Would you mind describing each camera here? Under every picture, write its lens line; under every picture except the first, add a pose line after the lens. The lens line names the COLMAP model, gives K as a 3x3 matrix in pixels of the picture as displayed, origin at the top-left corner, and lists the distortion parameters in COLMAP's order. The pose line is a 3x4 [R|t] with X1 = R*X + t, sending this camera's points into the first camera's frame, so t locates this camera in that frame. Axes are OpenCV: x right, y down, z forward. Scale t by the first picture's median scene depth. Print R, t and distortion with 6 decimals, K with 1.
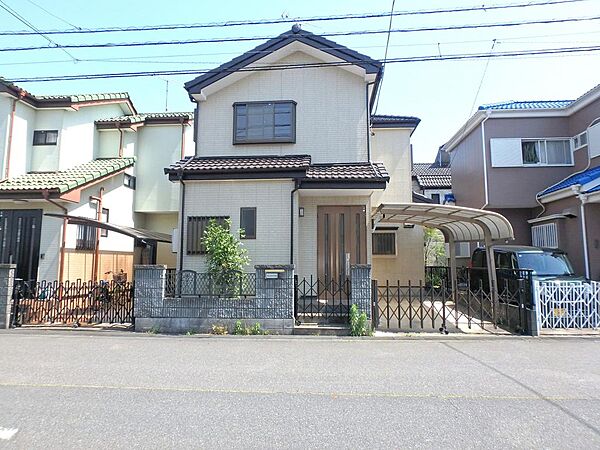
lens RADIAL K [[373.7, 0, 301.7], [0, 373.7, 219.7], [0, 0, 1]] dist [-0.021476, 0.000804]
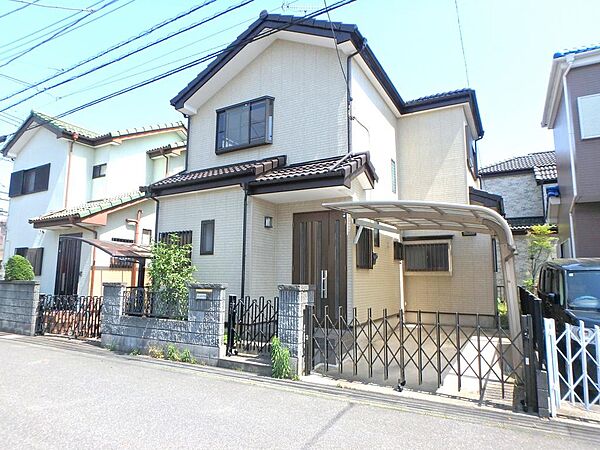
lens RADIAL K [[372.7, 0, 299.2], [0, 372.7, 230.1], [0, 0, 1]] dist [-0.003984, 0.000588]
pose [[0.904451, -0.047594, -0.423914, 0.409038], [0.041306, 0.998858, -0.024015, 0.020105], [0.424573, 0.004211, 0.905384, 0.243255]]
